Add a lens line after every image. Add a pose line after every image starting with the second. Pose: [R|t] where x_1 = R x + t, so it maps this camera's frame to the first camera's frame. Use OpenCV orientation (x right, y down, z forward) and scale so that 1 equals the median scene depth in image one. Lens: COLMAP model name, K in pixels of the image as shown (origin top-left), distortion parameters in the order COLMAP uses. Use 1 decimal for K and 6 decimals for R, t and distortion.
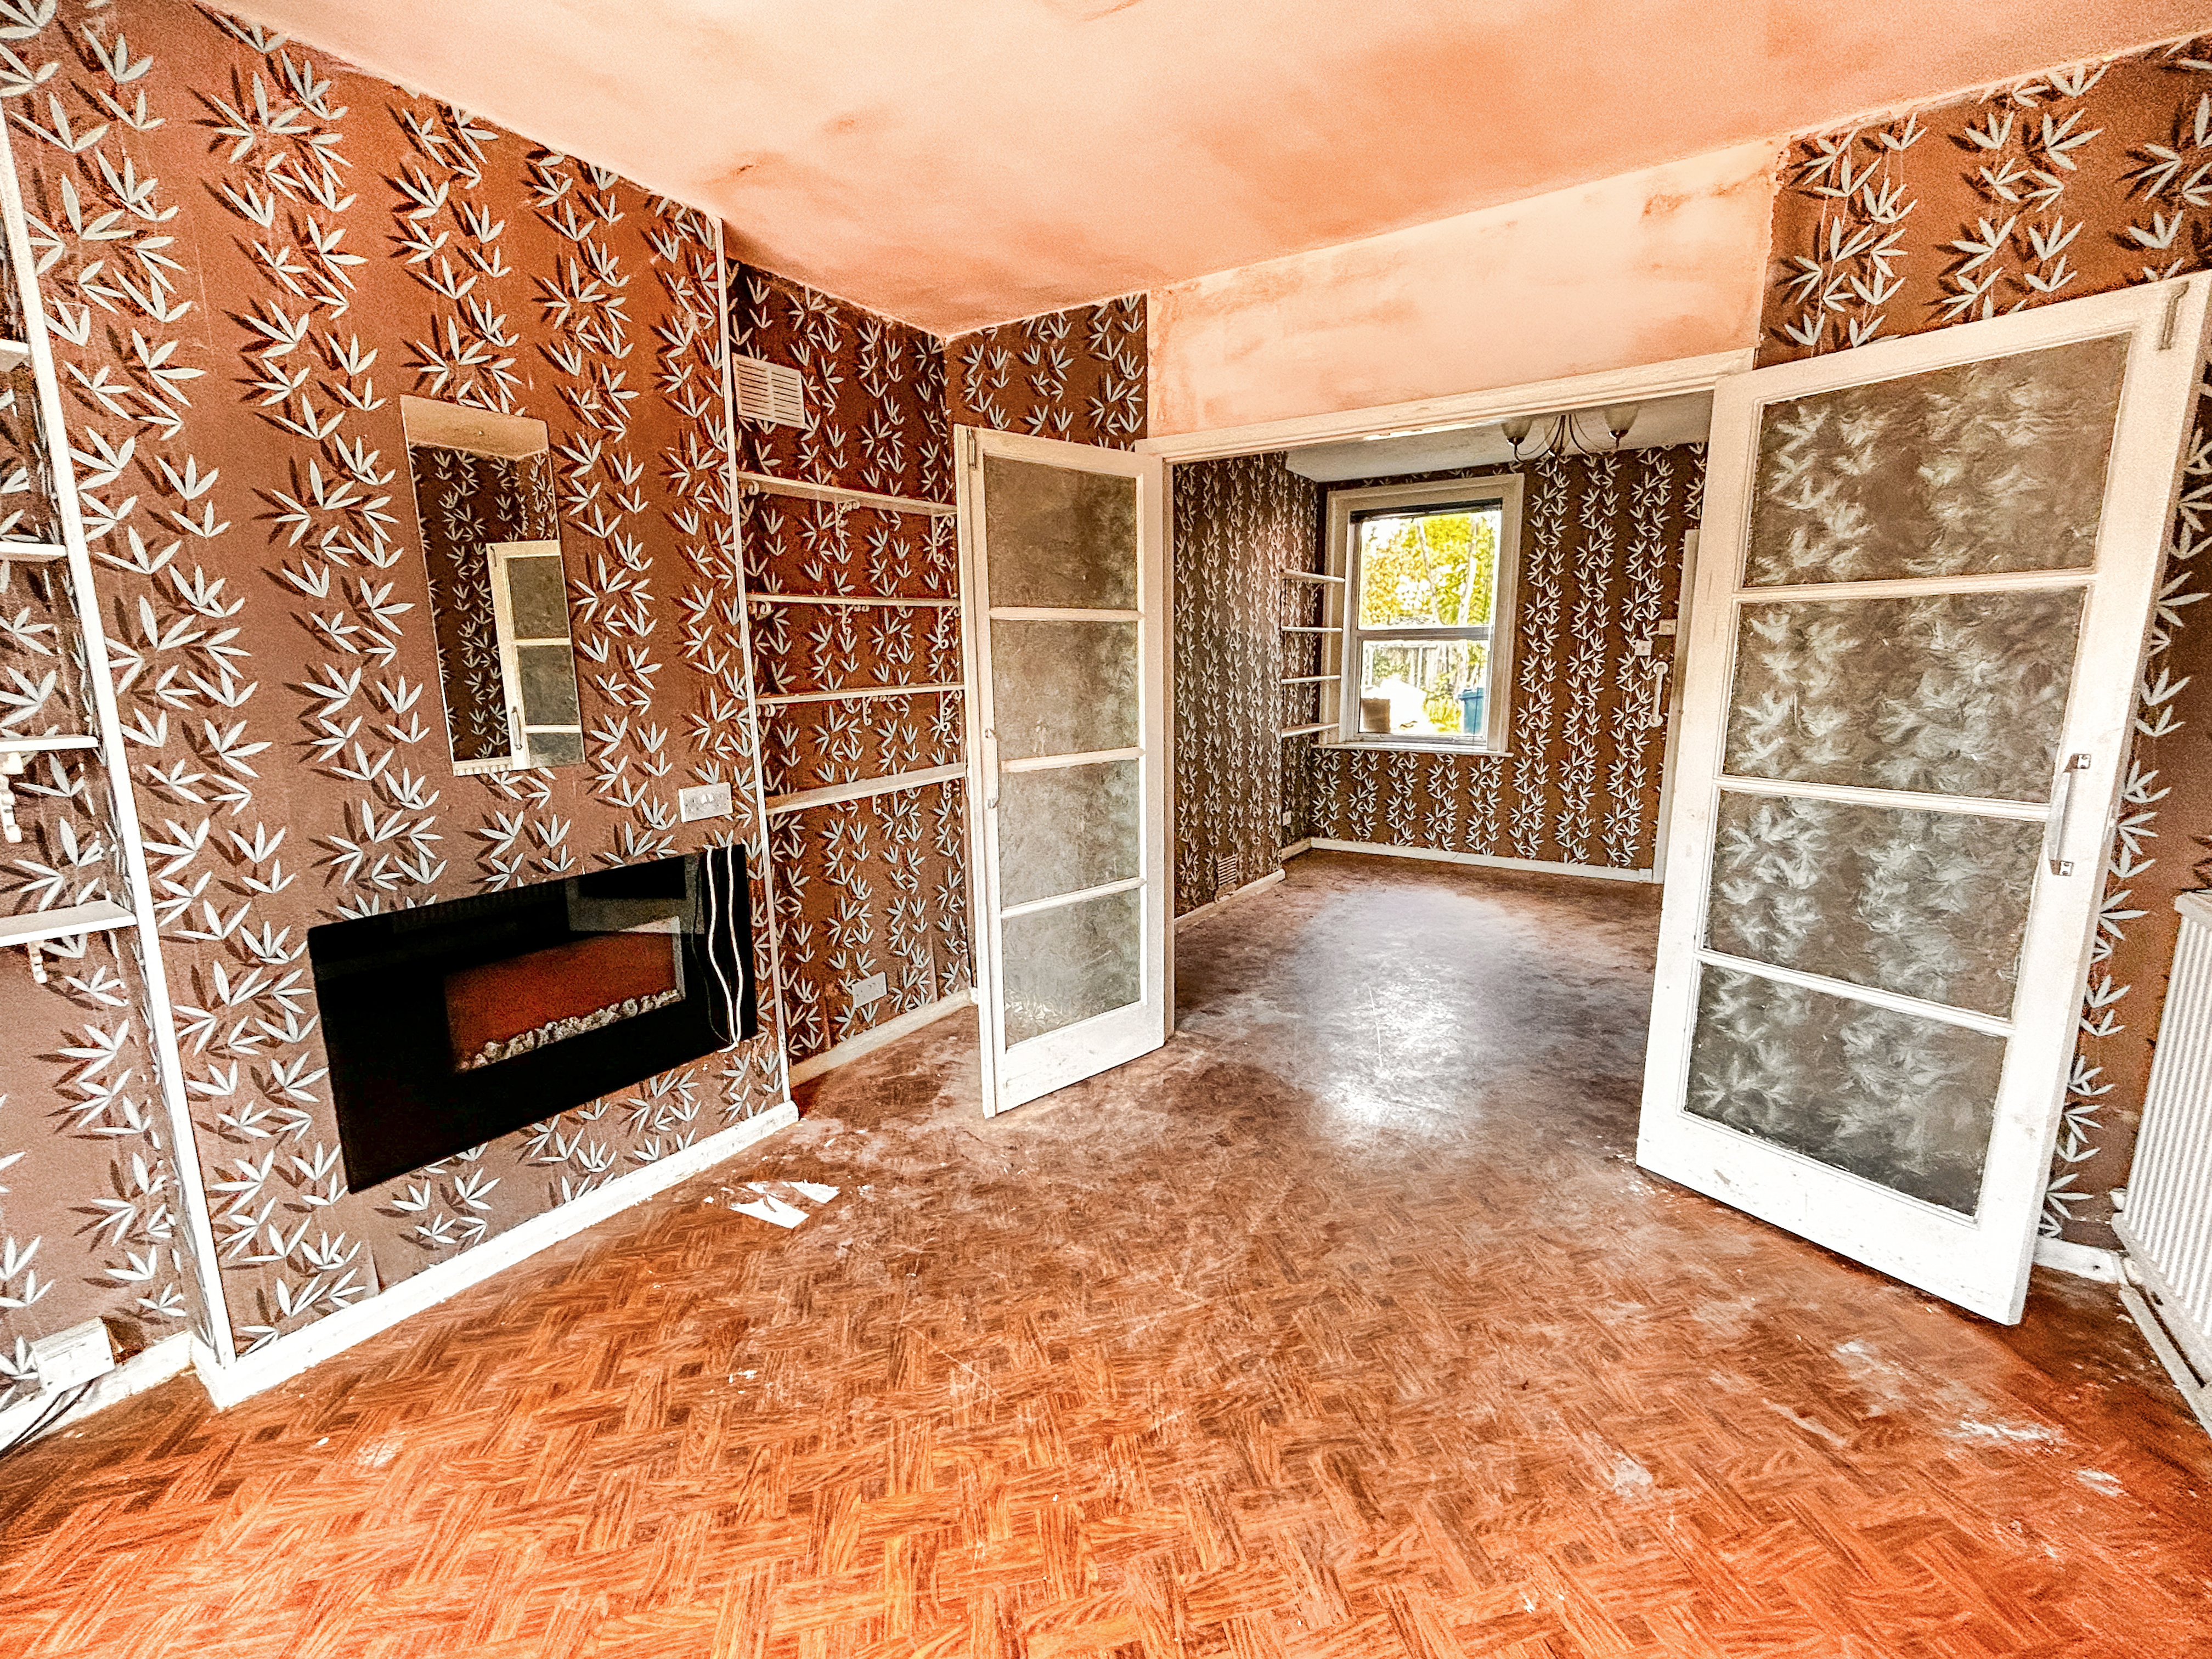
lens RADIAL K [[913.3, 0, 1087.5], [0, 913.3, 833.8], [0, 0, 1]] dist [-0.002575, -0.000861]
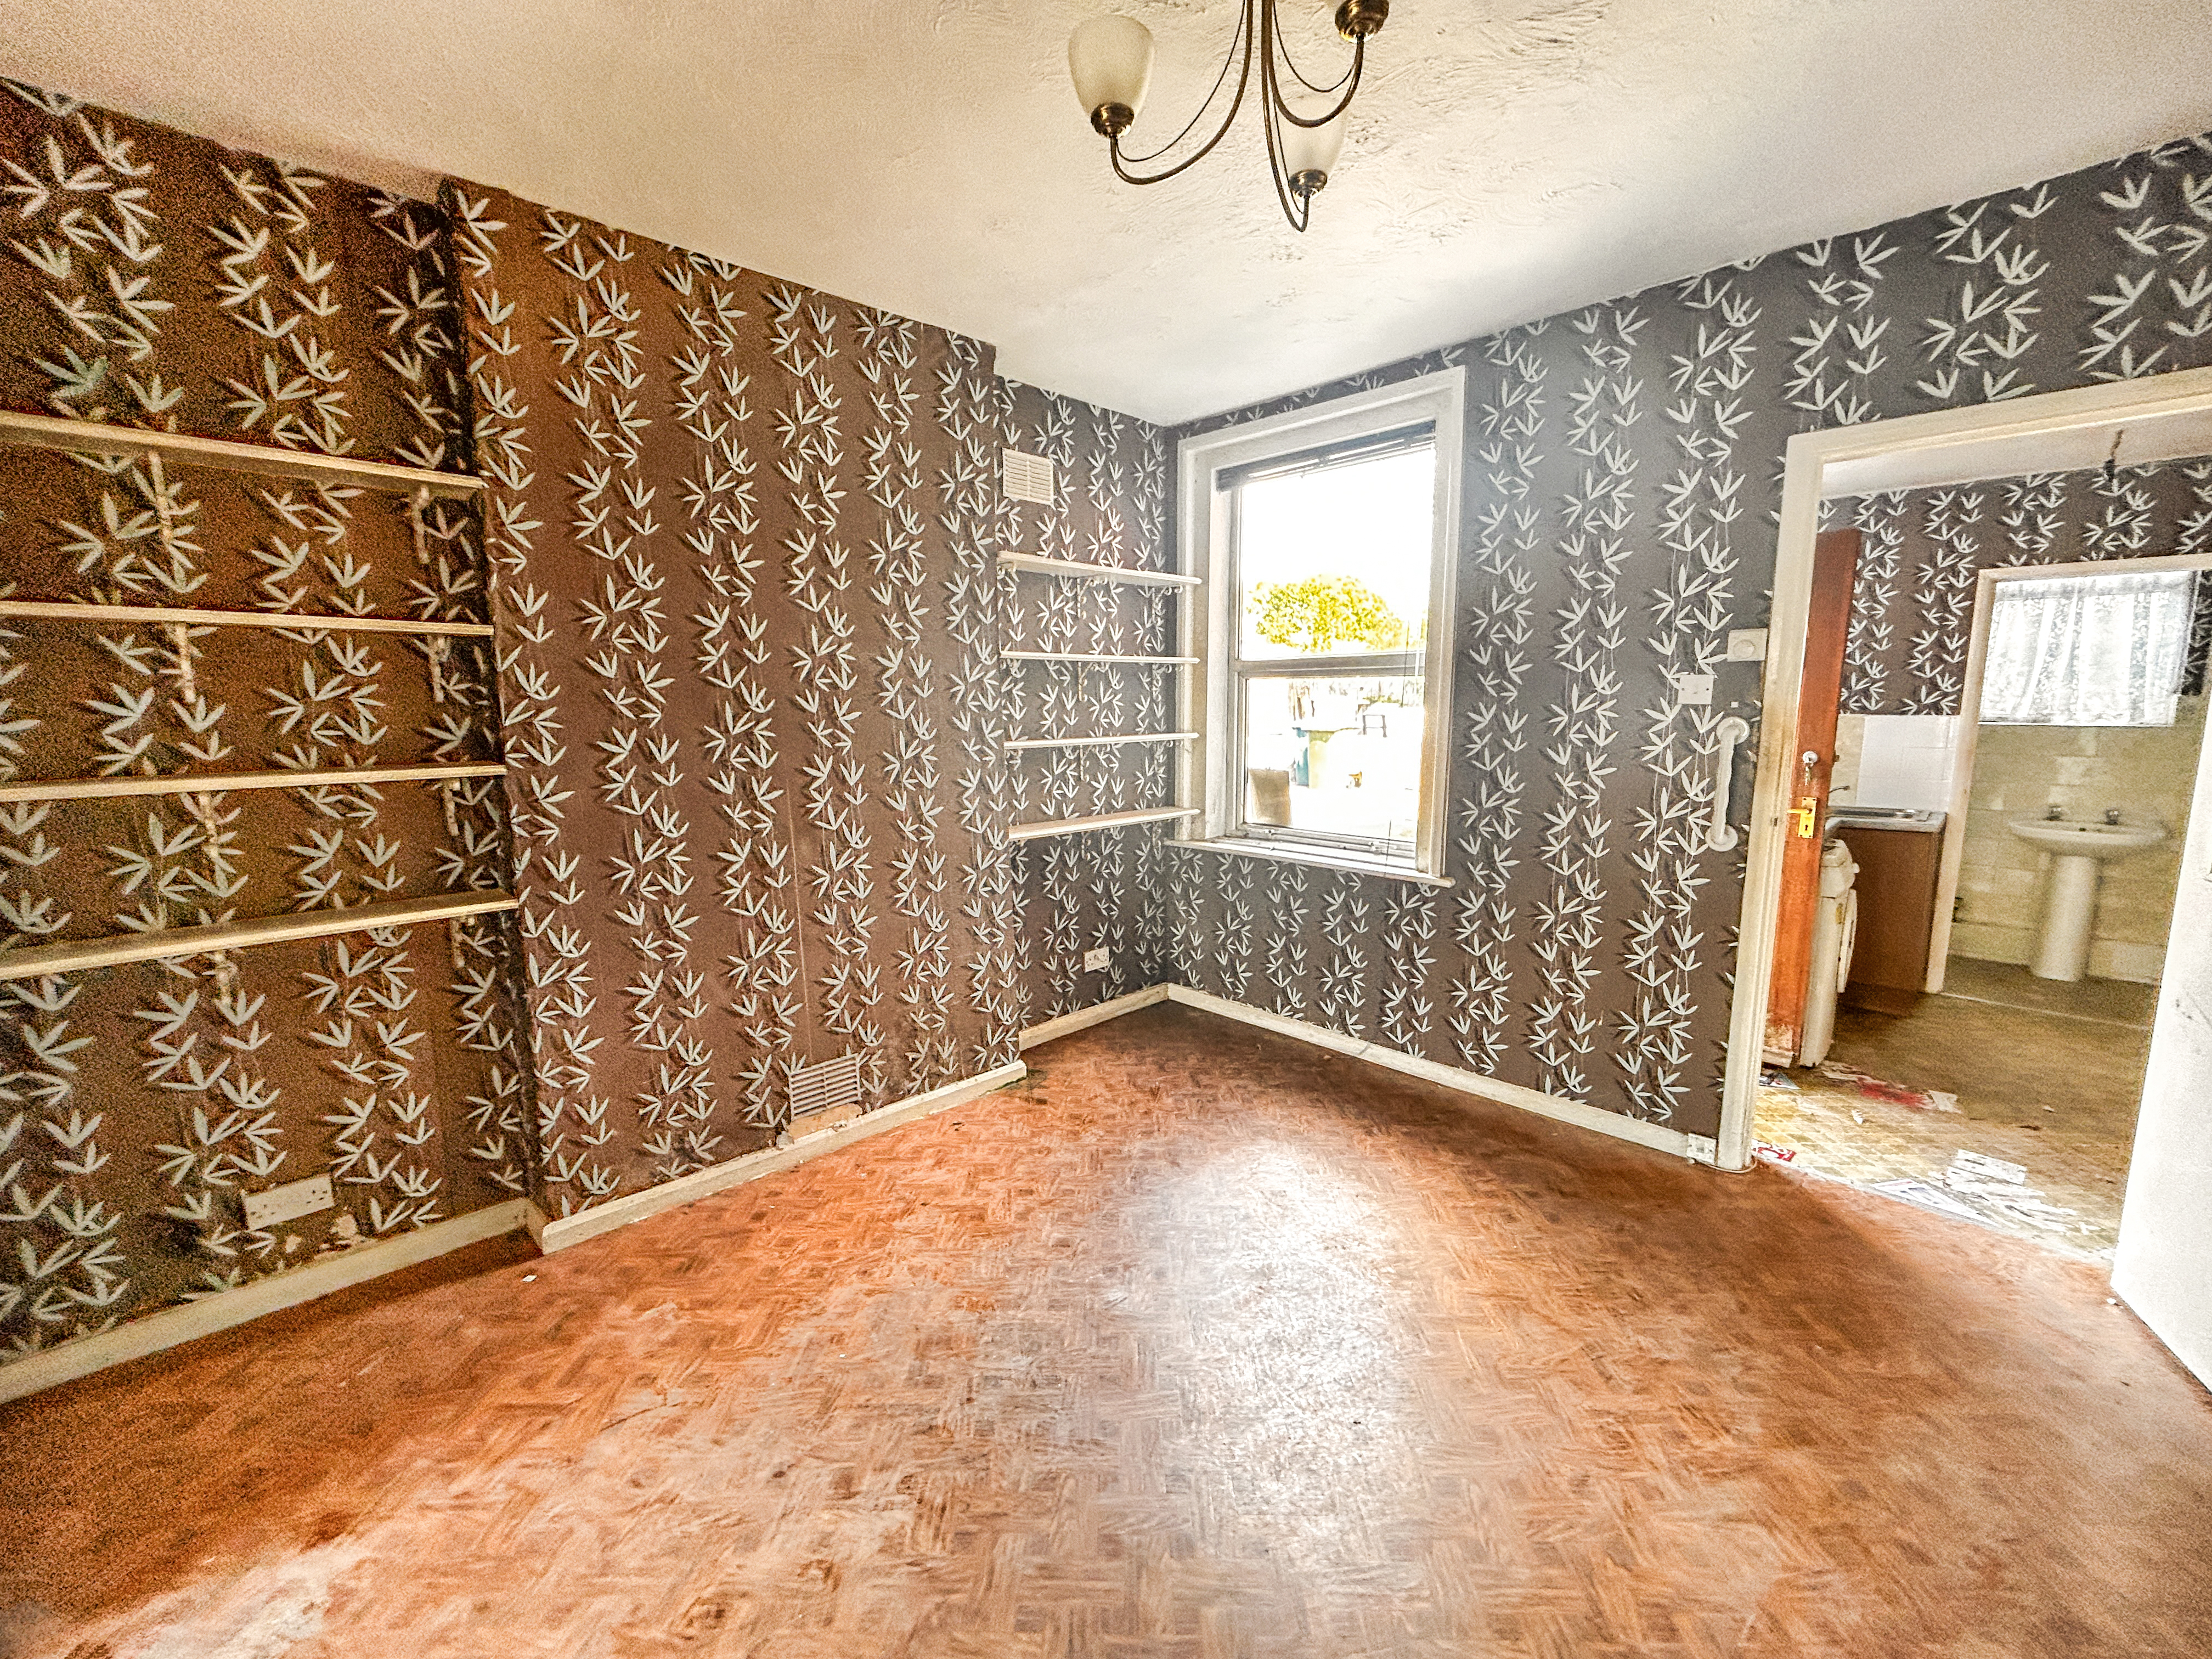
lens RADIAL K [[913.3, 0, 1108.9], [0, 913.3, 826.4], [0, 0, 1]] dist [-0.002575, -0.000861]
pose [[0.942242, 0.024829, -0.334012, 0.448370], [-0.023393, 0.999692, 0.008321, -0.119182], [0.334116, -0.000027, 0.942532, 0.408686]]
